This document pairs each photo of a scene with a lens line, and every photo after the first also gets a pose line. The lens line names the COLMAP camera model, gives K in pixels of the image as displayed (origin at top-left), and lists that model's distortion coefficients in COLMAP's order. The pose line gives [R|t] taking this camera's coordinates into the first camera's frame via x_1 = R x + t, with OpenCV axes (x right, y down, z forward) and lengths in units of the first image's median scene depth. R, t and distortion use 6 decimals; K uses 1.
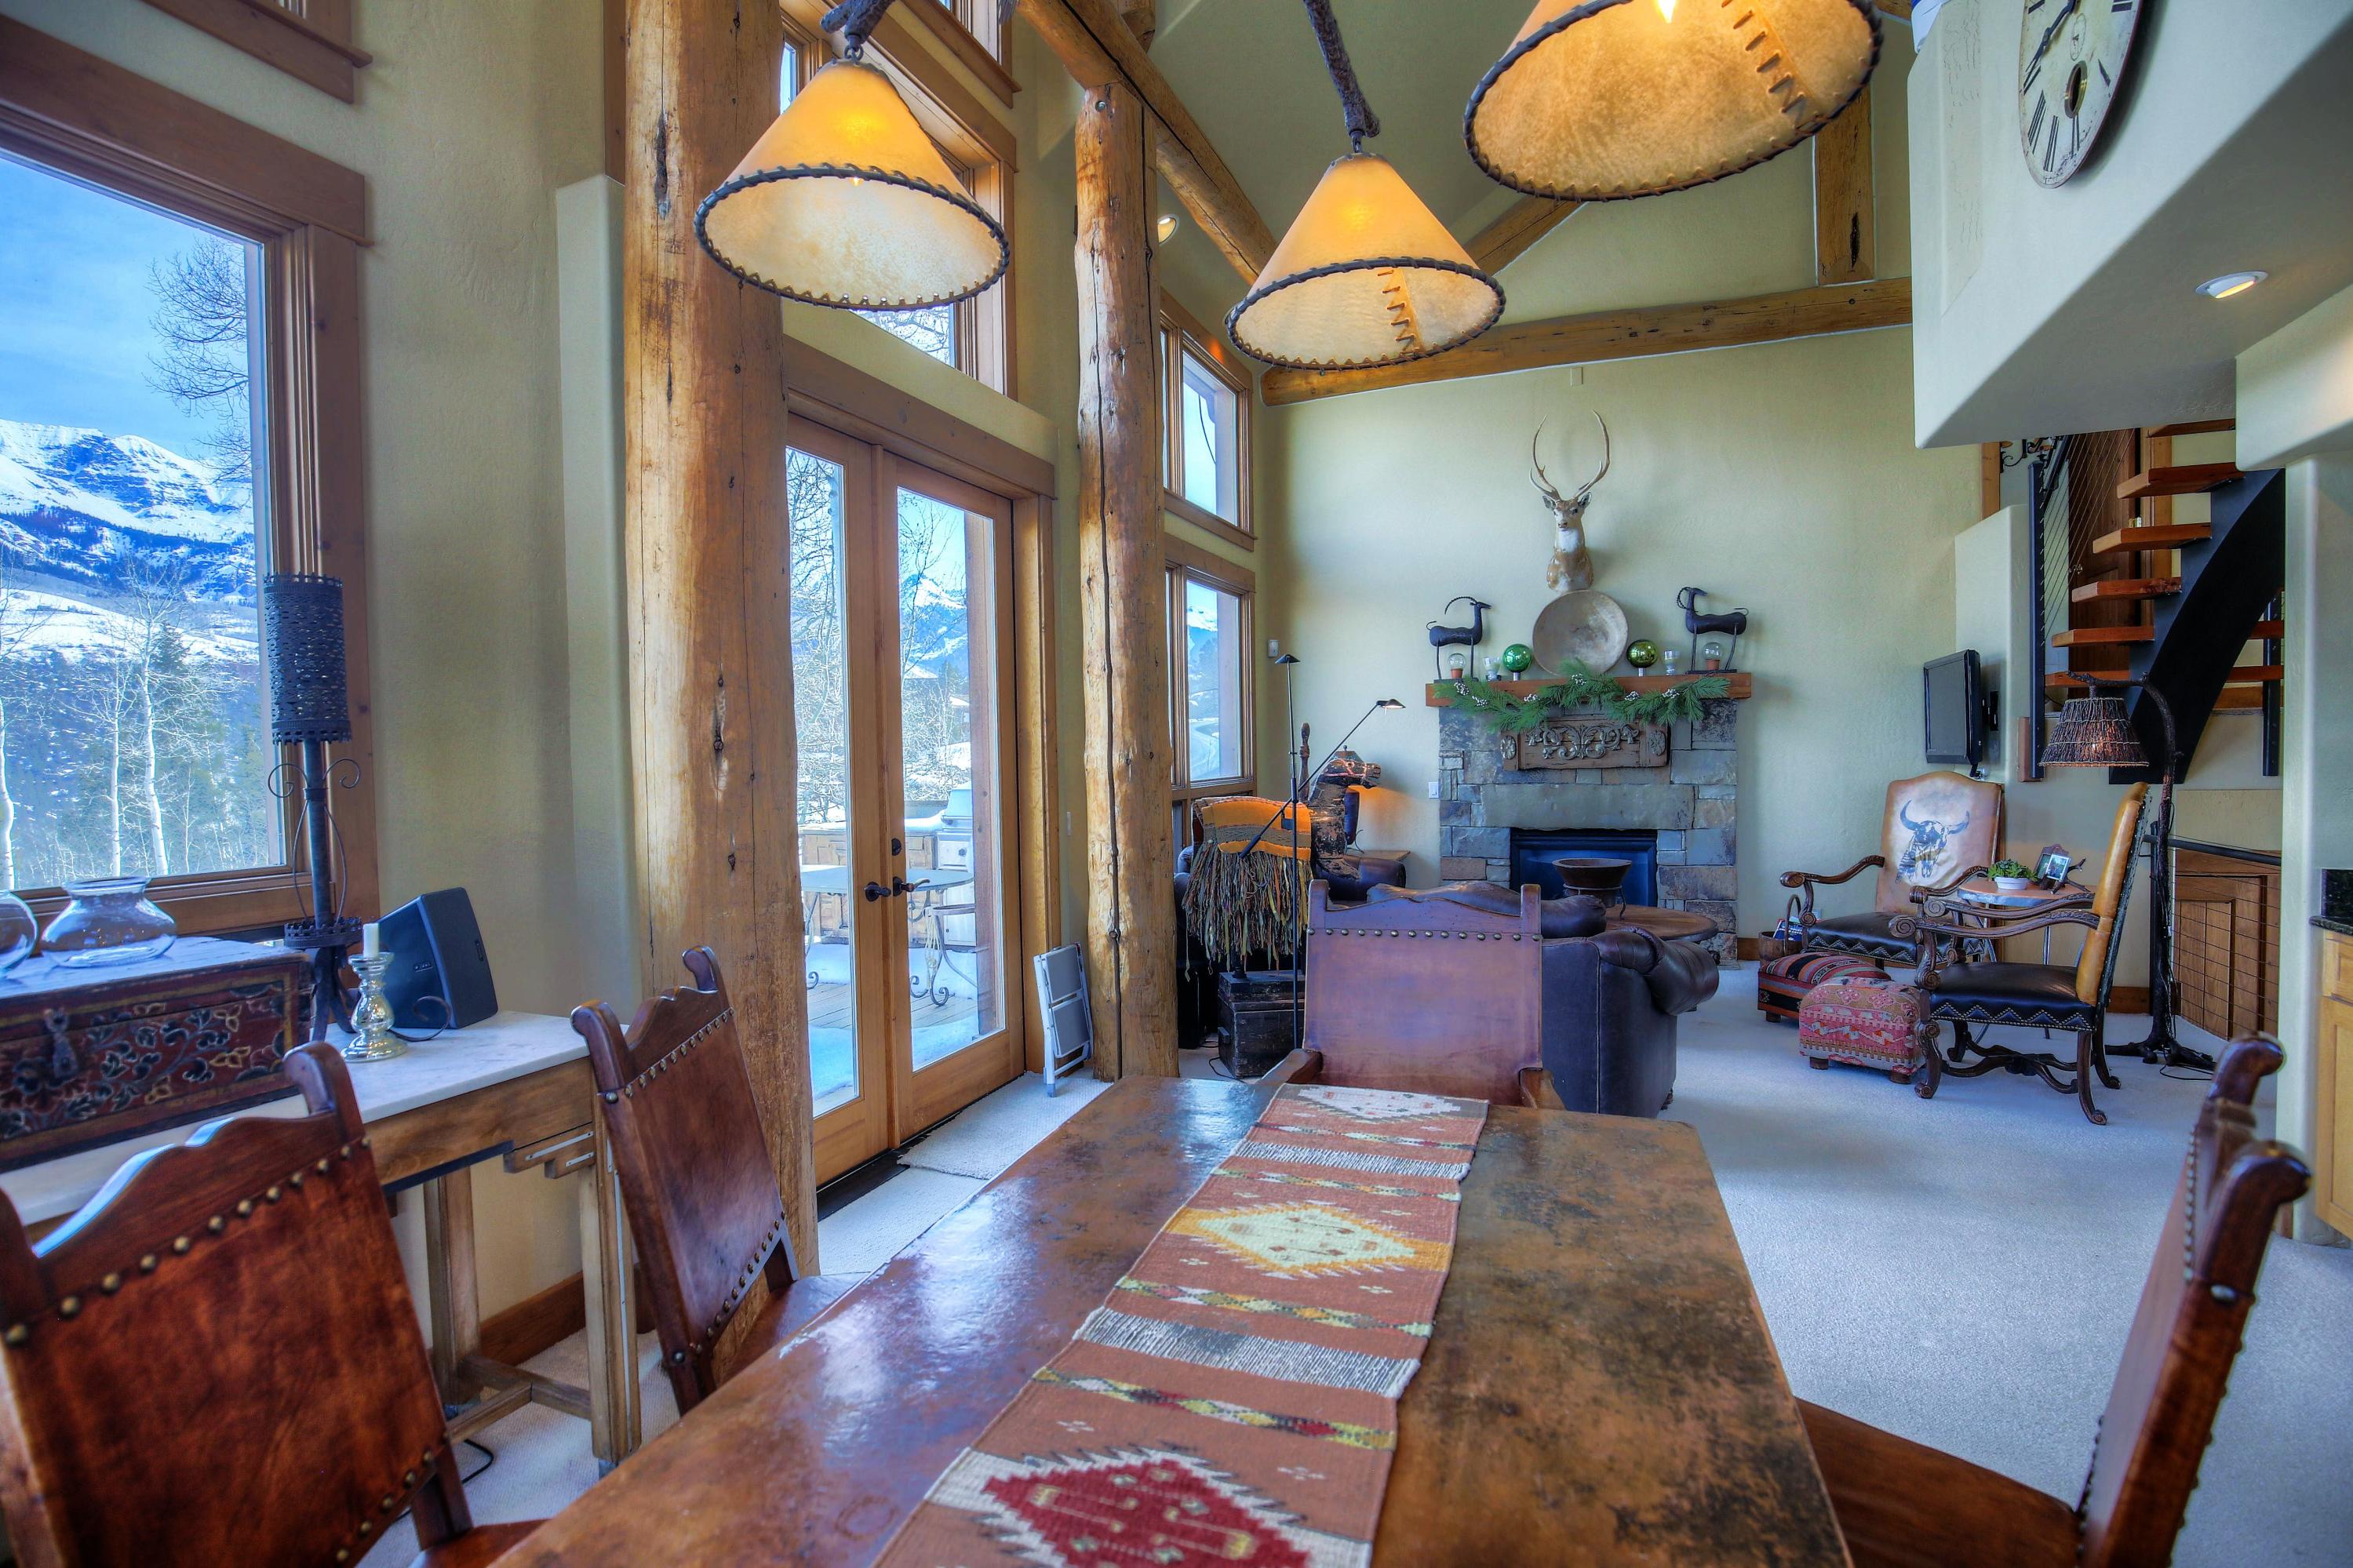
lens RADIAL K [[1085.7, 0, 1165.9], [0, 1085.7, 773.7], [0, 0, 1]] dist [-0.031830, 0.006456]
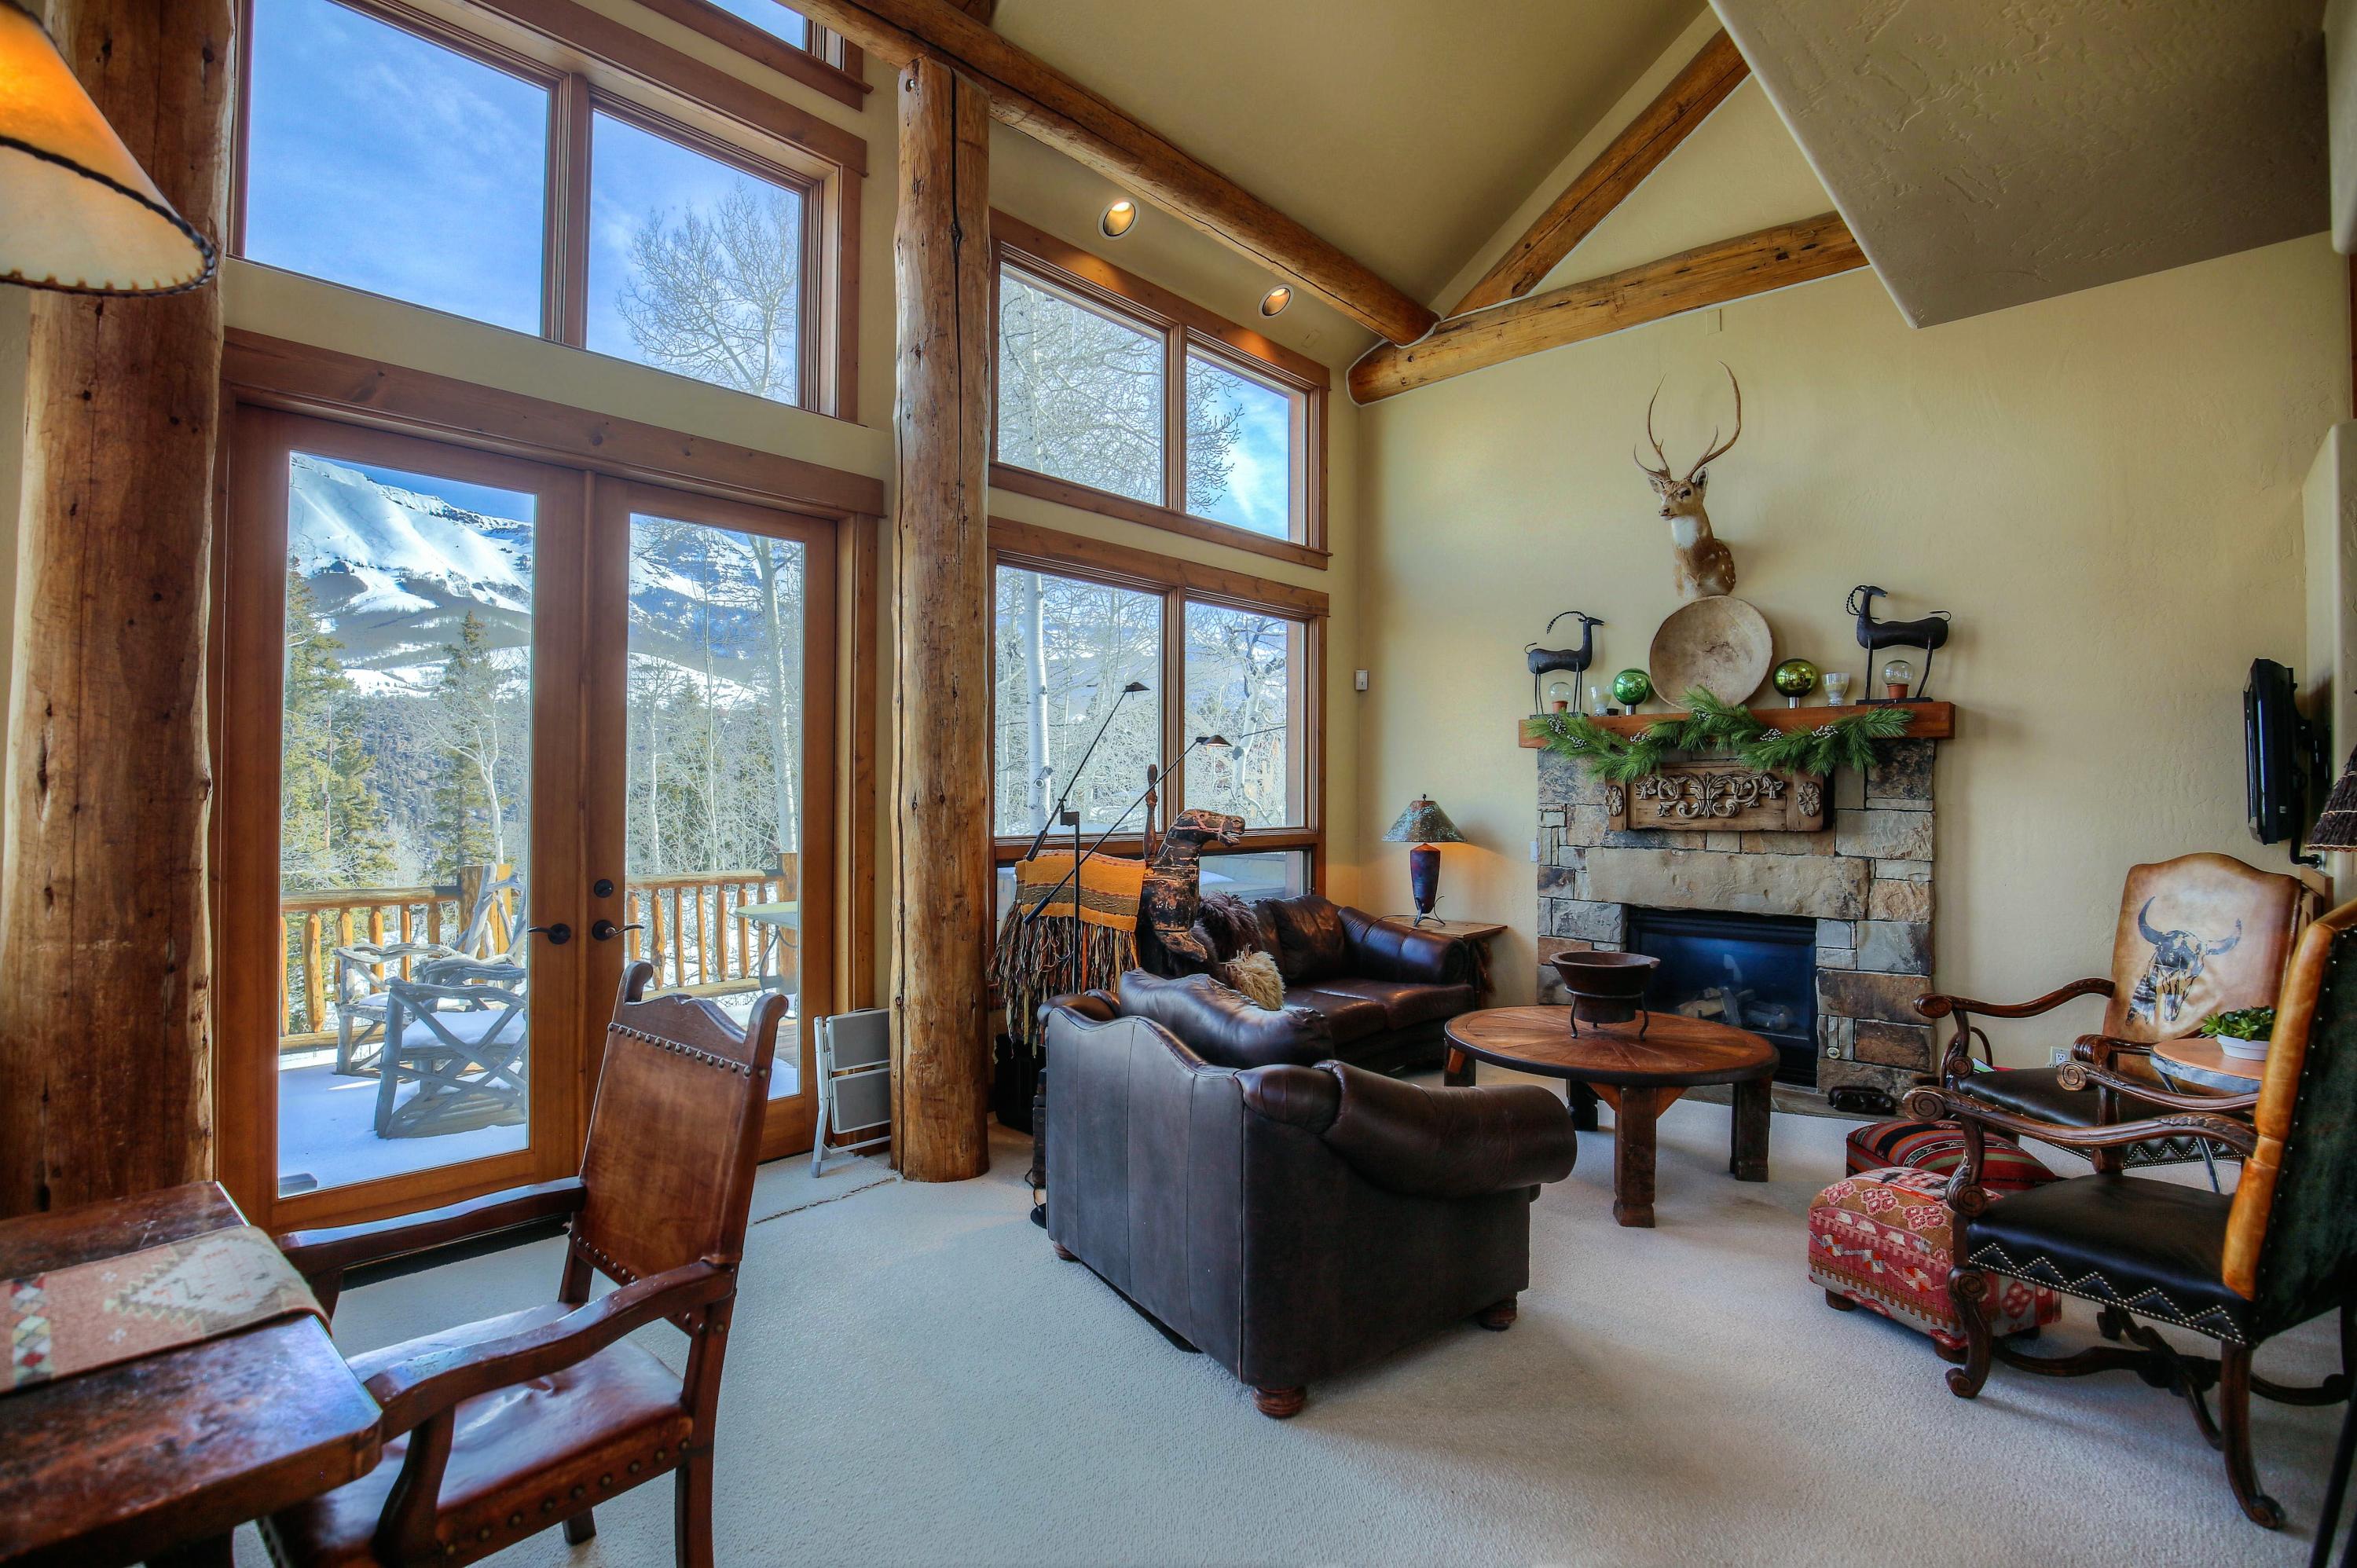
lens RADIAL K [[1087.7, 0, 1166.5], [0, 1087.7, 773.2], [0, 0, 1]] dist [-0.031830, 0.006456]
pose [[0.933800, 0.014667, -0.357496, 0.308438], [-0.028671, 0.999014, -0.033904, -0.008751], [0.356646, 0.041909, 0.933299, 0.162376]]
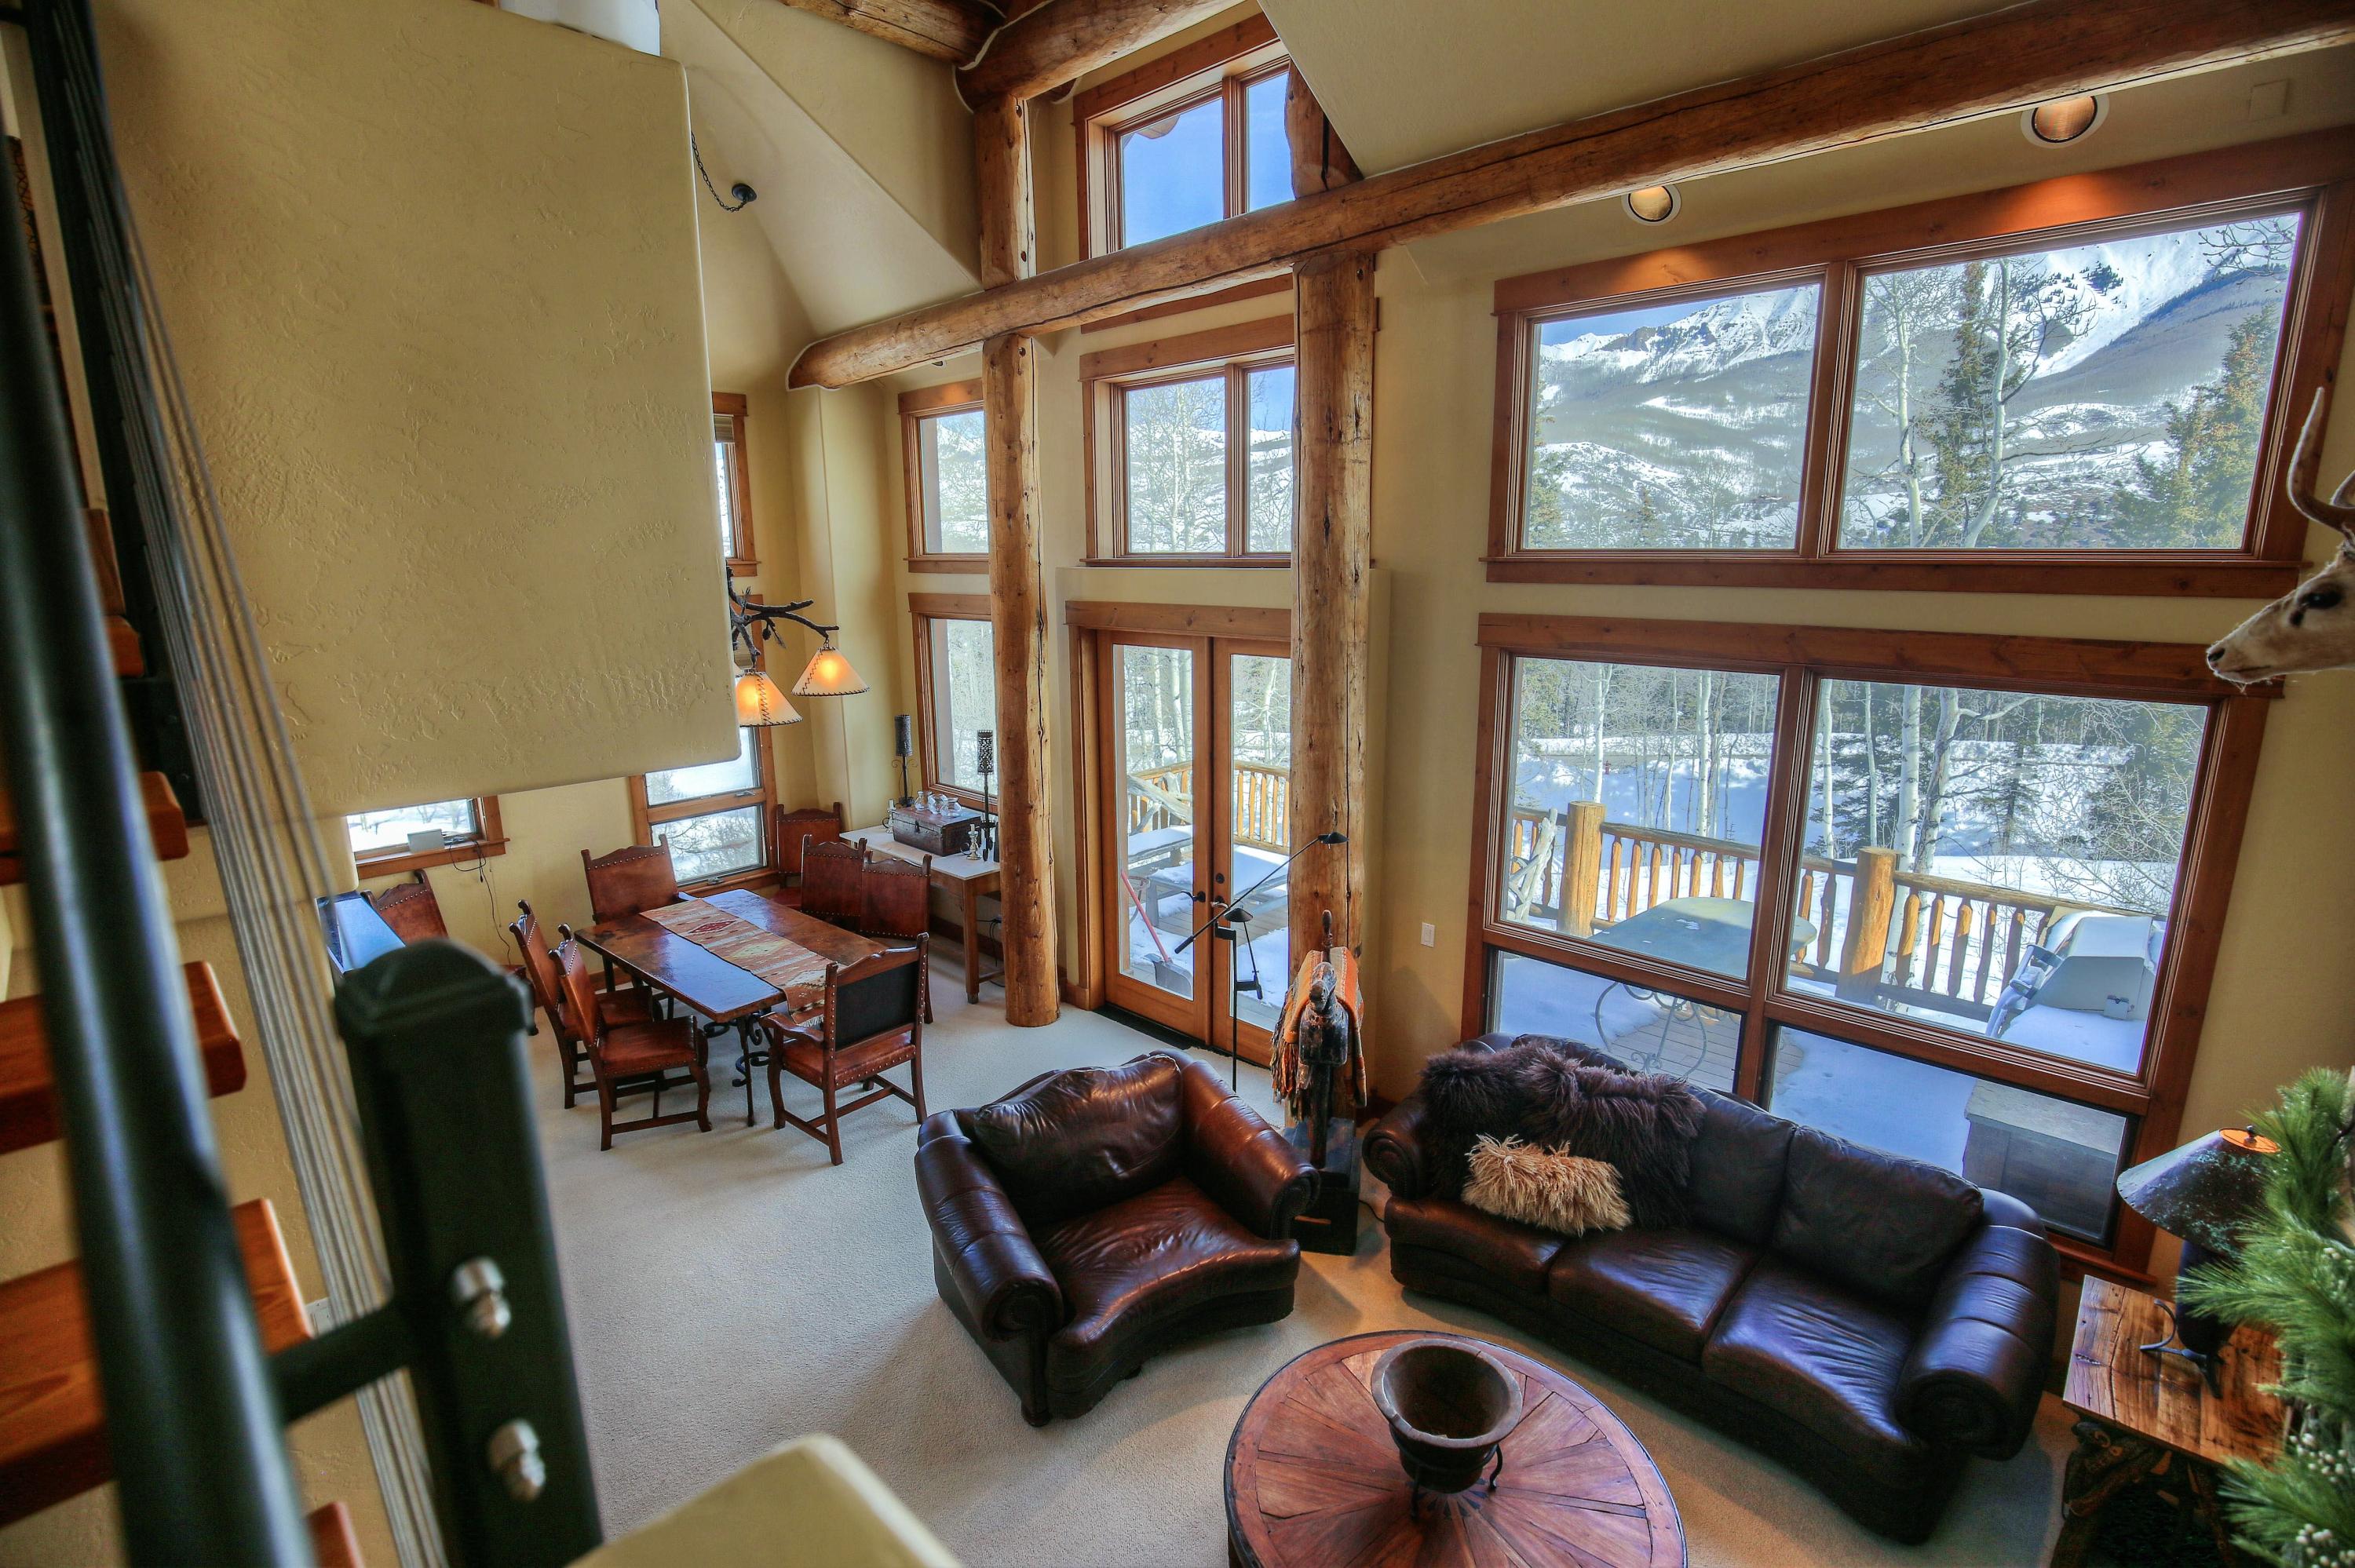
lens RADIAL K [[1086.6, 0, 1202.7], [0, 1086.6, 784.6], [0, 0, 1]] dist [-0.031830, 0.006456]
pose [[-0.335745, 0.220685, -0.915737, 0.683019], [-0.014698, 0.970822, 0.239349, -0.257975], [0.941838, 0.093820, -0.322705, 0.837525]]
